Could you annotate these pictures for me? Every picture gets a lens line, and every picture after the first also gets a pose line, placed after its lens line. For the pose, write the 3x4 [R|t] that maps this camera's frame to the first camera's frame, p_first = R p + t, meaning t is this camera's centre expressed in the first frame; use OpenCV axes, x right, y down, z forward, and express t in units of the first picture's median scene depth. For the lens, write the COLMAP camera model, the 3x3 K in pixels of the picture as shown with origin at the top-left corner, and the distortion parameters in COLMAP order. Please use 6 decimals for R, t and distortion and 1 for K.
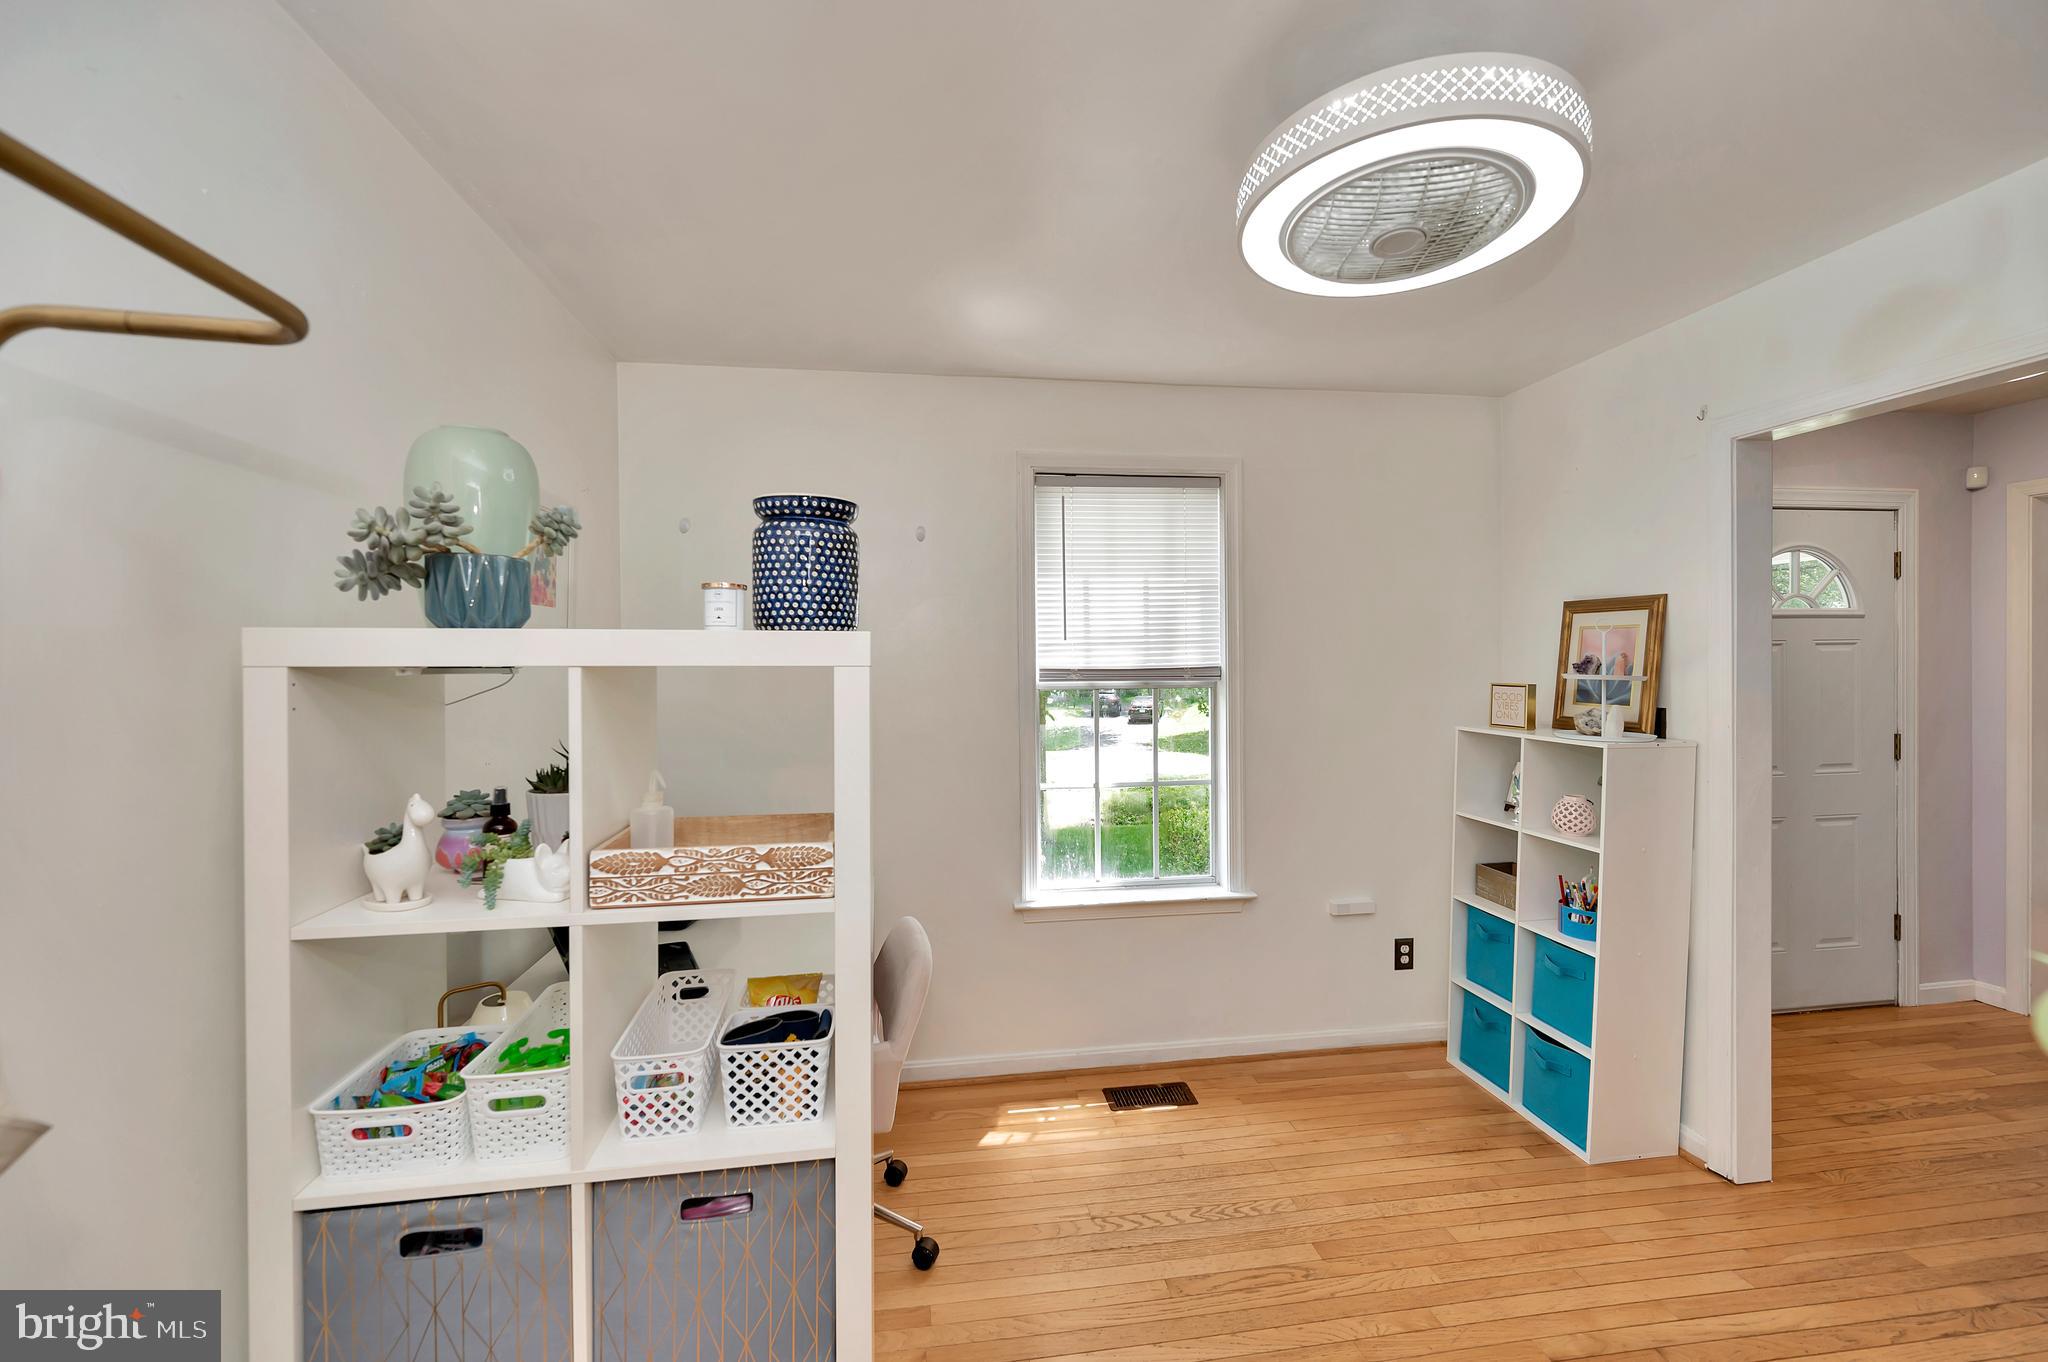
lens RADIAL K [[821.1, 0, 1024.0], [0, 821.1, 681.0], [0, 0, 1]] dist [-0.001544, -0.000448]
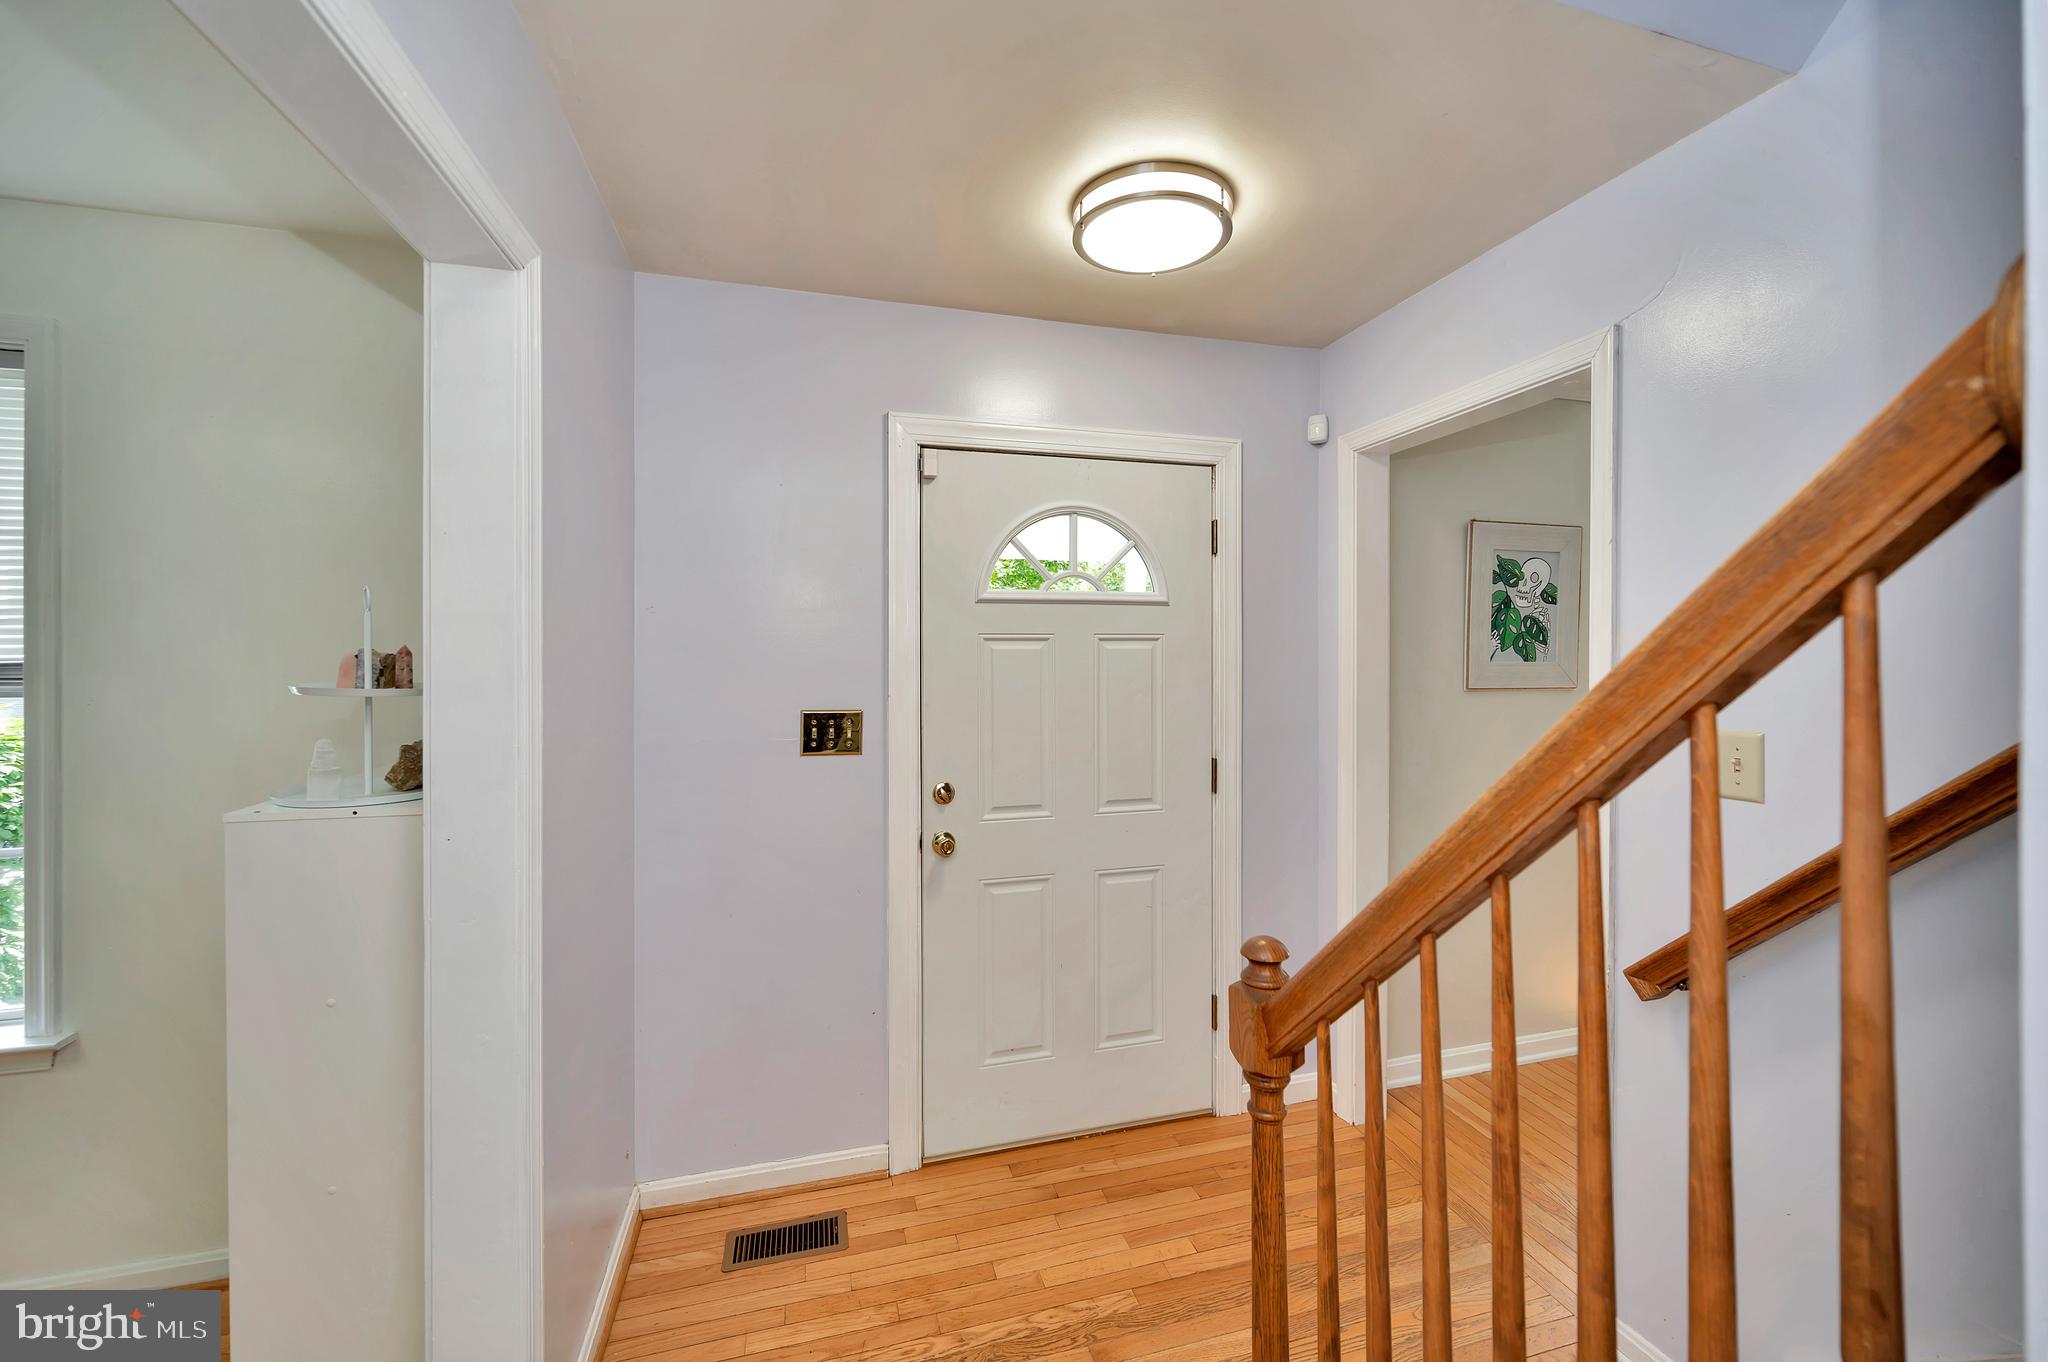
lens RADIAL K [[821.1, 0, 1024.0], [0, 821.1, 681.0], [0, 0, 1]] dist [-0.001544, -0.000448]
pose [[0.990361, 0.003803, 0.138456, 0.885698], [-0.003182, 0.999984, -0.004710, -0.004068], [-0.138472, 0.004224, 0.990357, 0.302311]]
